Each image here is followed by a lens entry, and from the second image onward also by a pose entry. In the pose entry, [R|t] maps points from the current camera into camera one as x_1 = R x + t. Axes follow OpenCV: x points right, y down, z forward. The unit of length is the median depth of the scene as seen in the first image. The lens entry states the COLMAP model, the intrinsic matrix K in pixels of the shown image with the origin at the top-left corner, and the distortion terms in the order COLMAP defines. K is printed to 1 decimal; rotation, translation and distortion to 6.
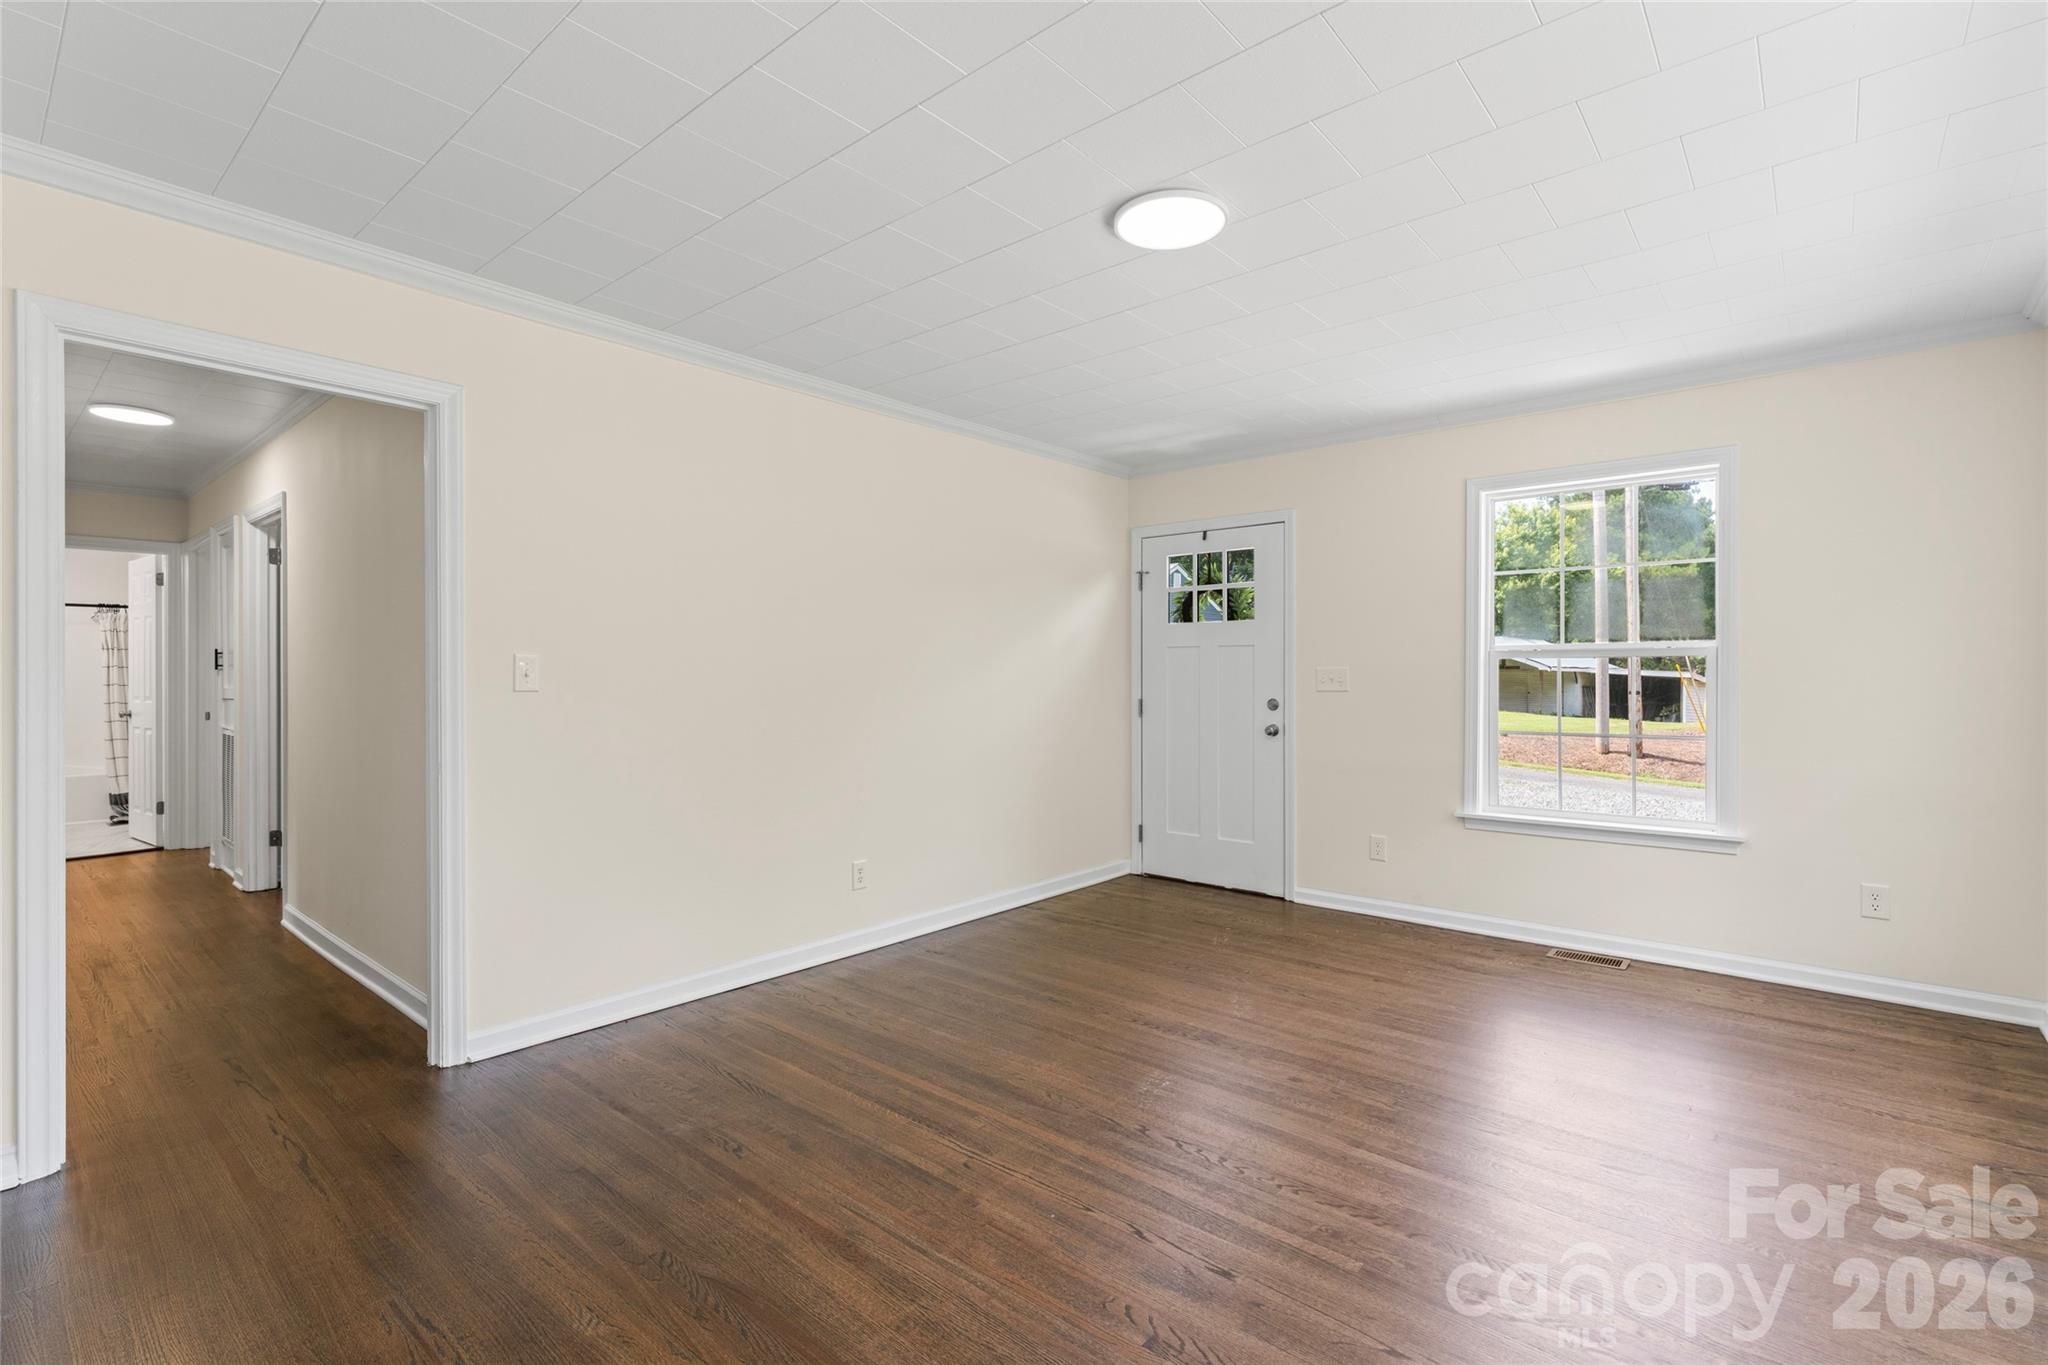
lens RADIAL K [[949.5, 0, 1023.1], [0, 949.5, 679.9], [0, 0, 1]] dist [0.002240, 0.000873]
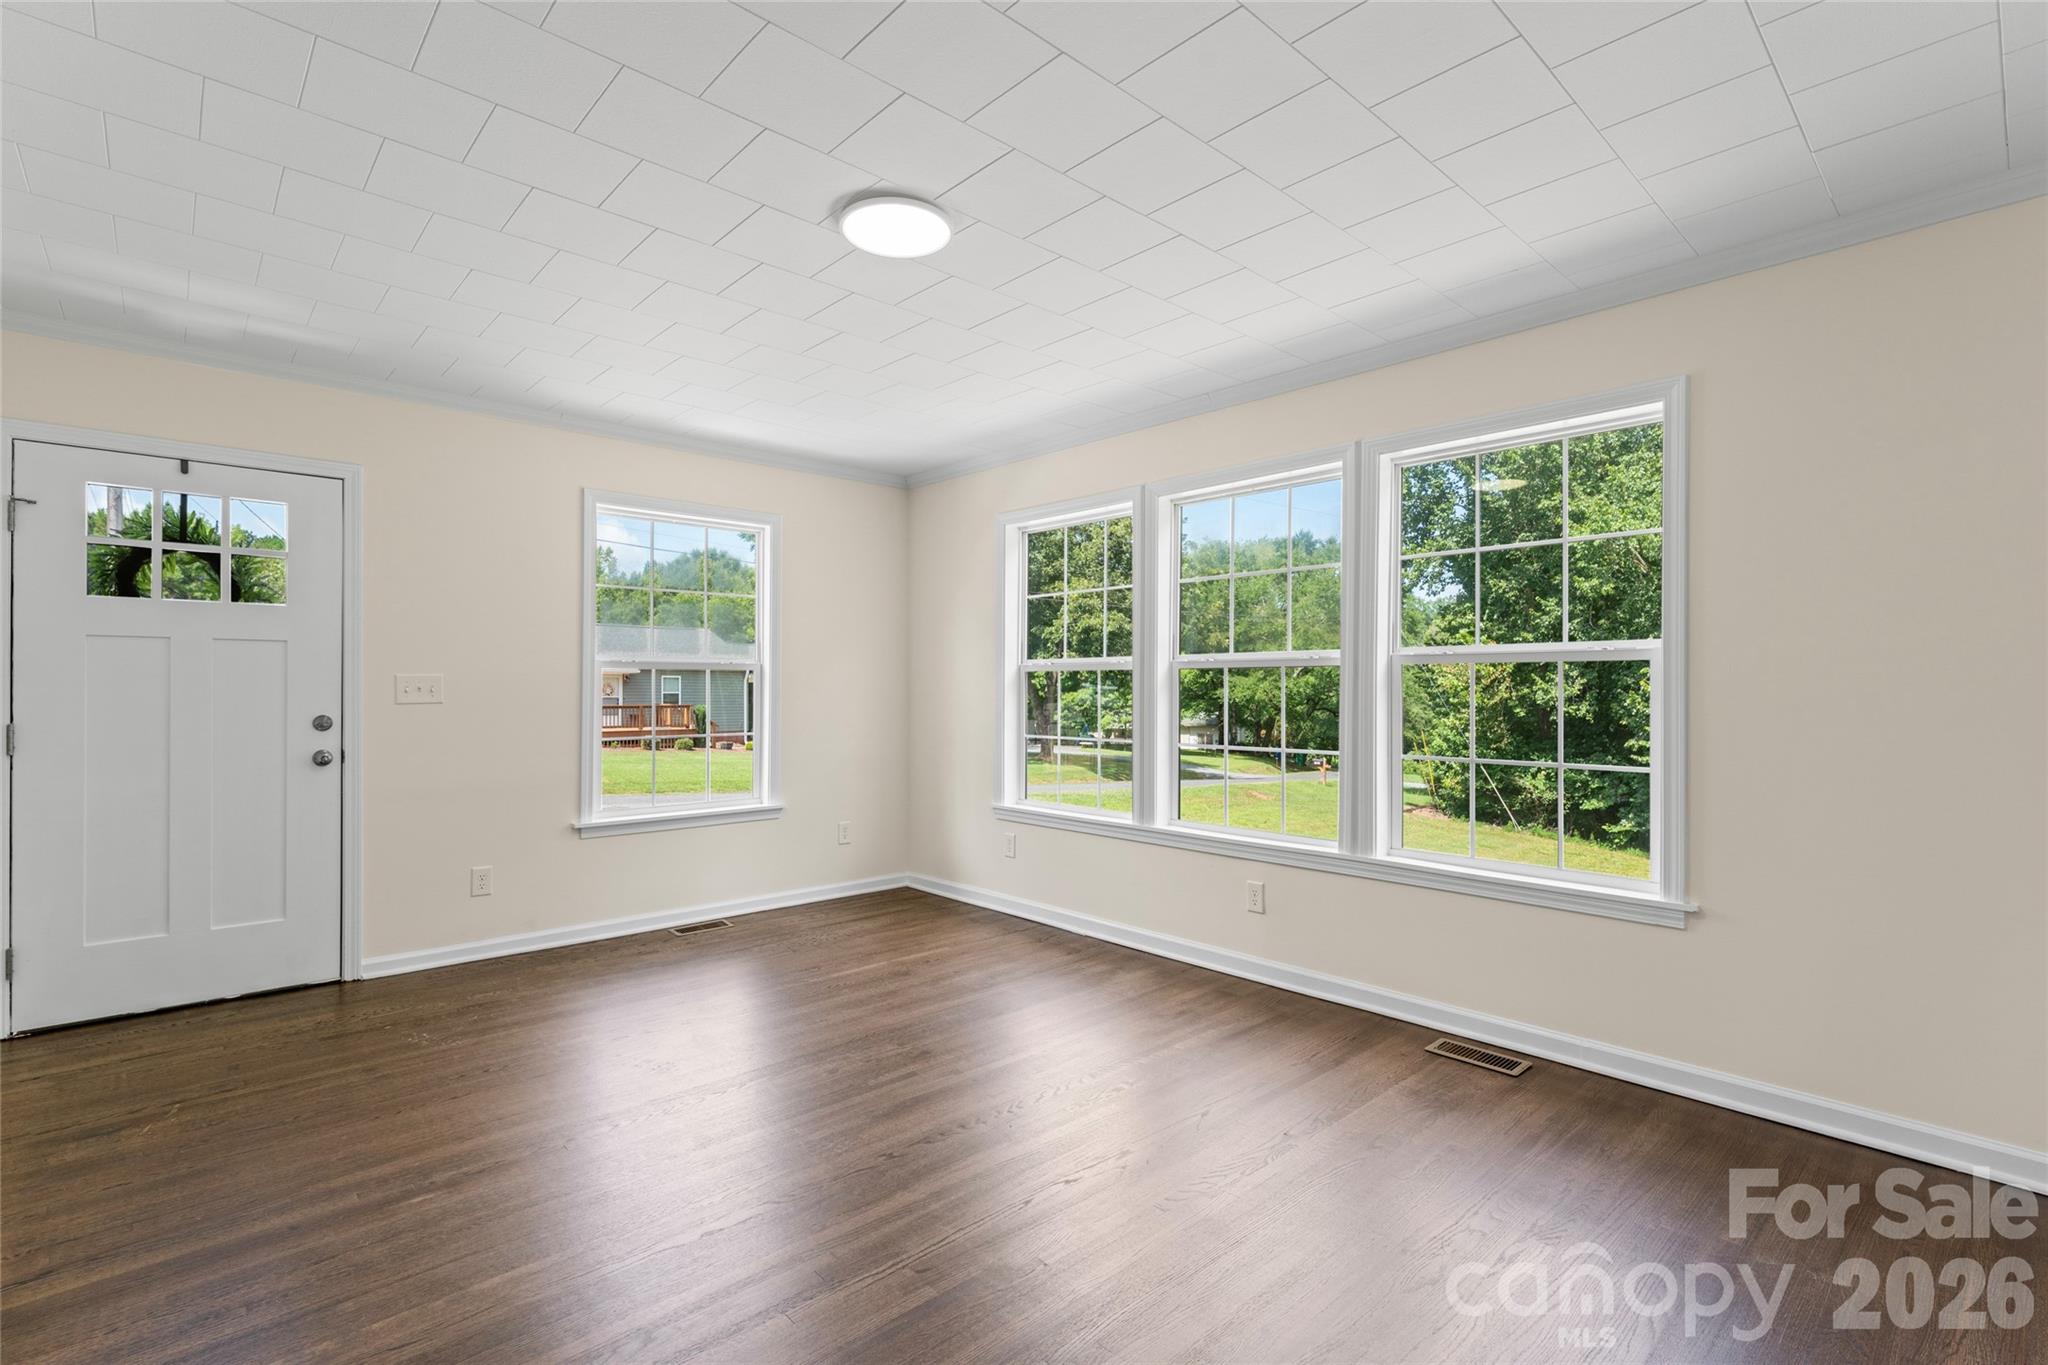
lens RADIAL K [[949.5, 0, 1023.9], [0, 949.5, 681.2], [0, 0, 1]] dist [0.002240, 0.000873]
pose [[0.108829, 0.005573, 0.994045, -0.463594], [0.002148, 0.999981, -0.005841, -0.000937], [-0.994058, 0.002771, 0.108815, 0.428989]]
